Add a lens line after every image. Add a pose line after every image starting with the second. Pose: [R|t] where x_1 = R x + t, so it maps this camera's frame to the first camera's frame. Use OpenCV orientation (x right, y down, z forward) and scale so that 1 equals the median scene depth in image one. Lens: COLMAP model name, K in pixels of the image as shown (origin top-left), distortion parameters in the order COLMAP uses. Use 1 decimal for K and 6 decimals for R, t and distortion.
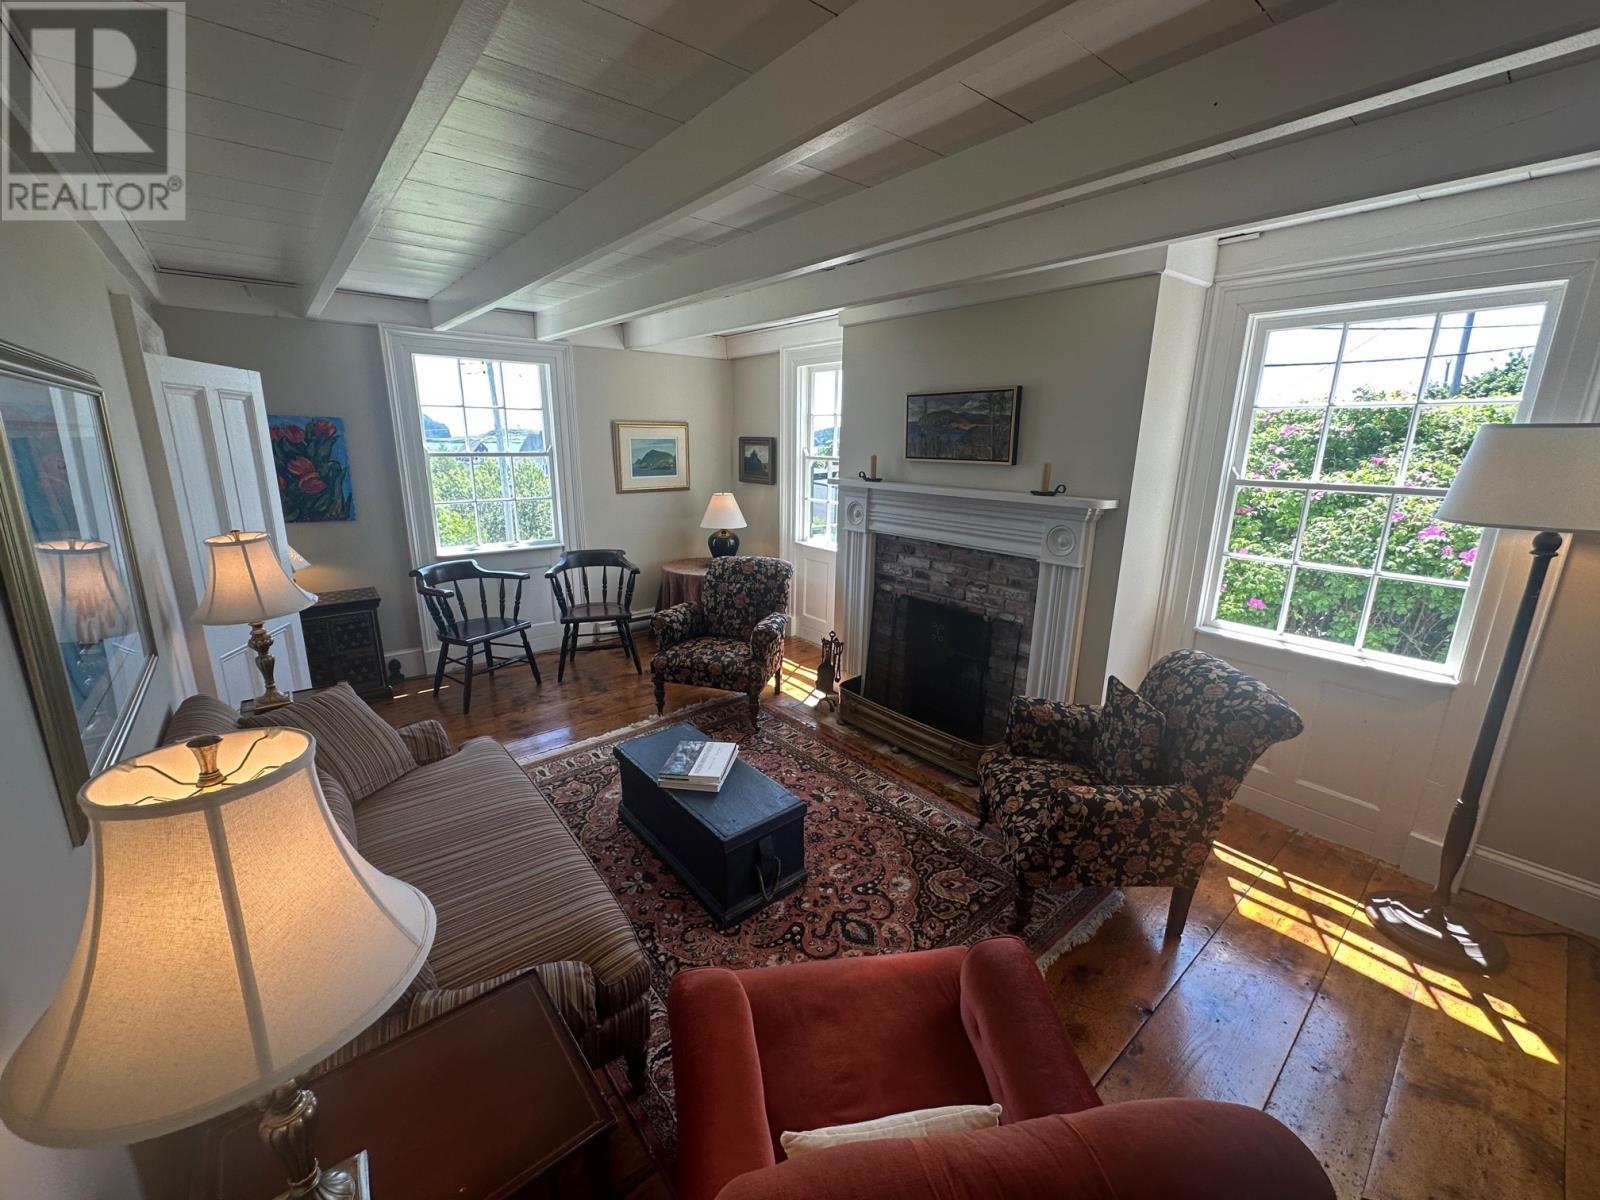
lens RADIAL K [[644.0, 0, 797.2], [0, 644.0, 591.6], [0, 0, 1]] dist [0.016212, 0.000031]
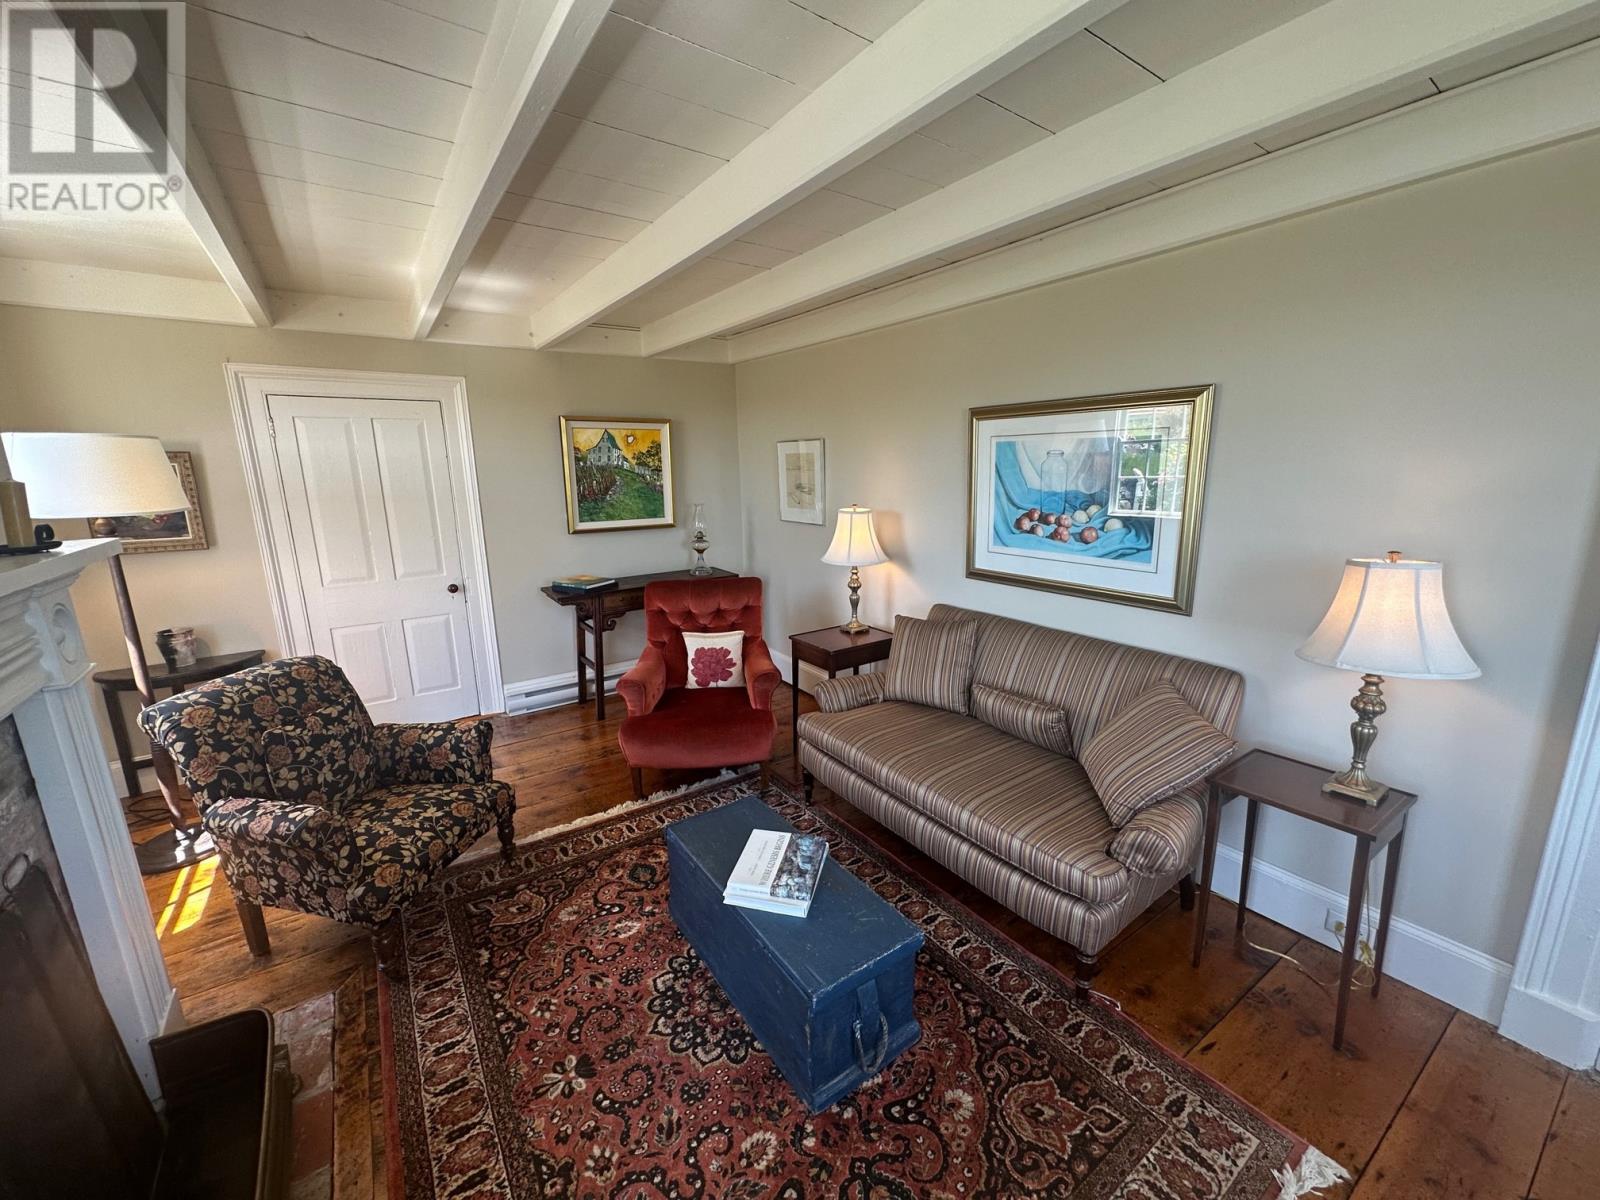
lens RADIAL K [[639.0, 0, 800.0], [0, 639.0, 600.0], [0, 0, 1]] dist [-0.002146, -0.000146]
pose [[-0.996741, -0.004781, 0.080522, -0.199967], [0.030967, 0.899069, 0.436711, -0.286878], [-0.074483, 0.437782, -0.895991, 1.313283]]
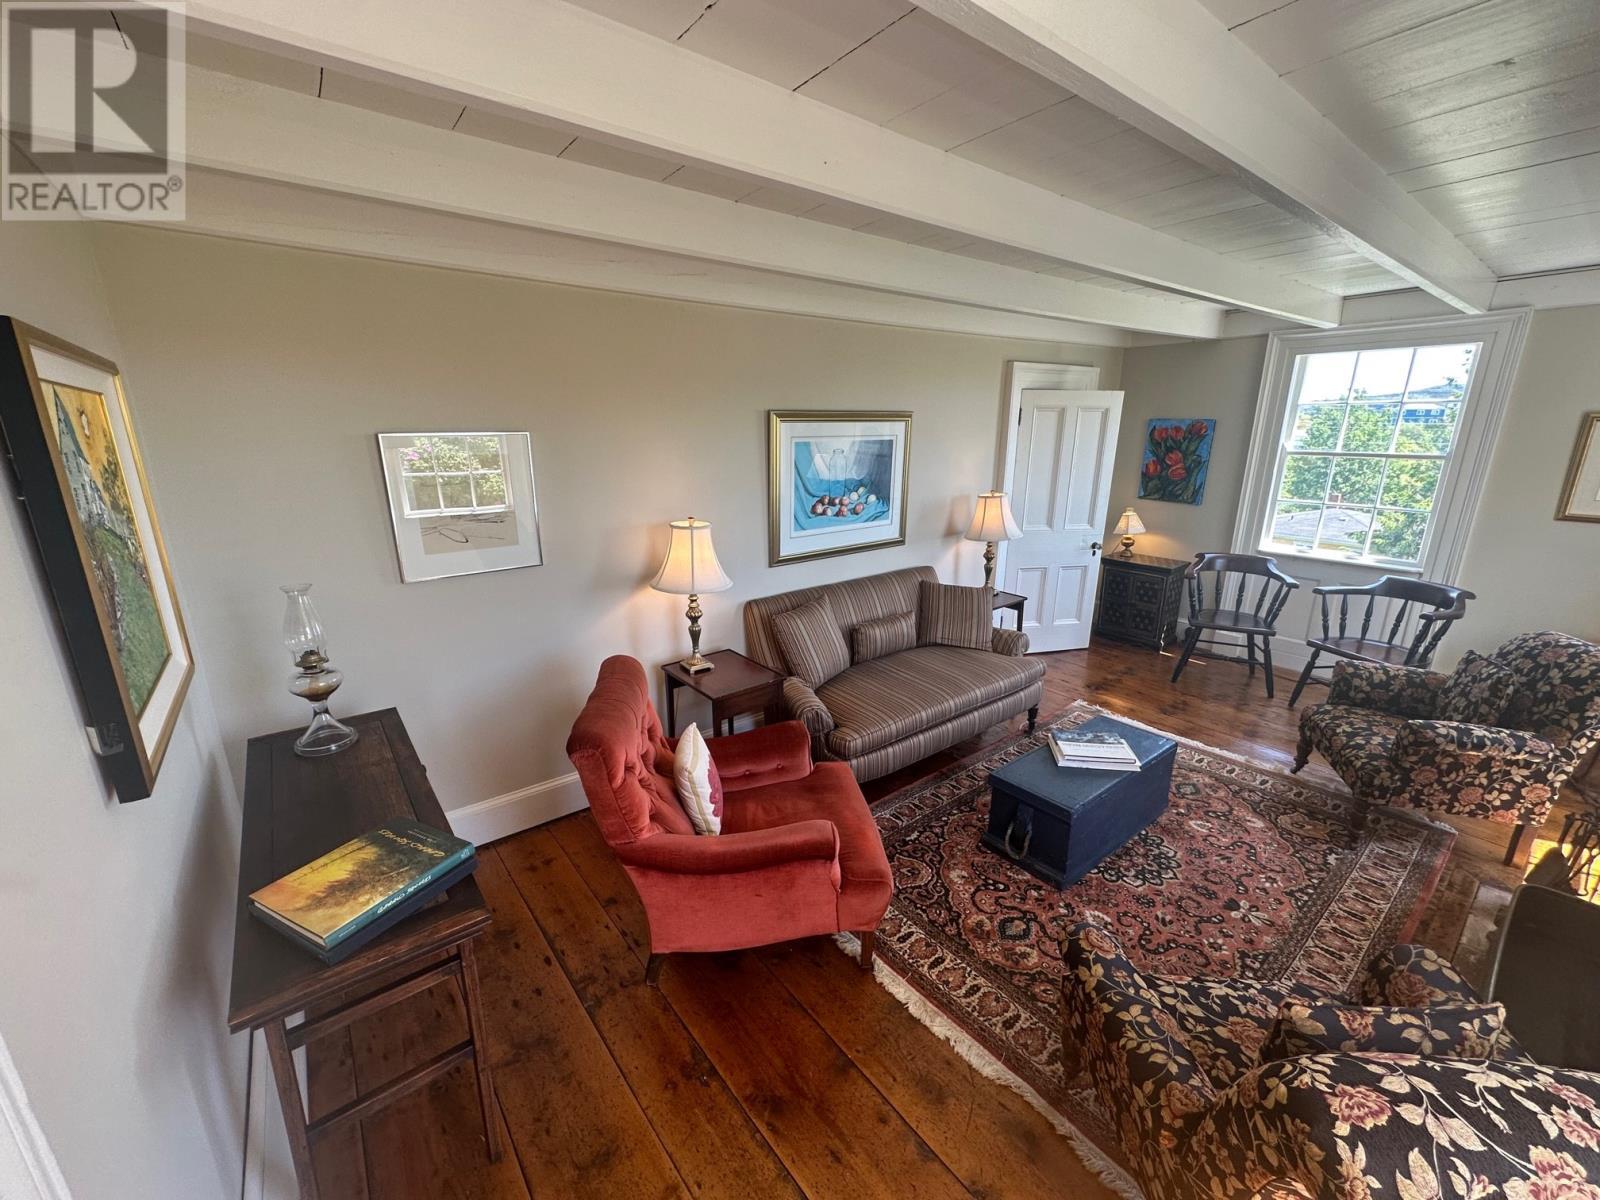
lens RADIAL K [[639.0, 0, 800.0], [0, 639.0, 600.0], [0, 0, 1]] dist [-0.002146, -0.000146]
pose [[-0.024657, 0.257909, -0.965854, 0.697569], [-0.230189, 0.938723, 0.256541, -0.105521], [0.972834, 0.228654, 0.036221, 0.381003]]
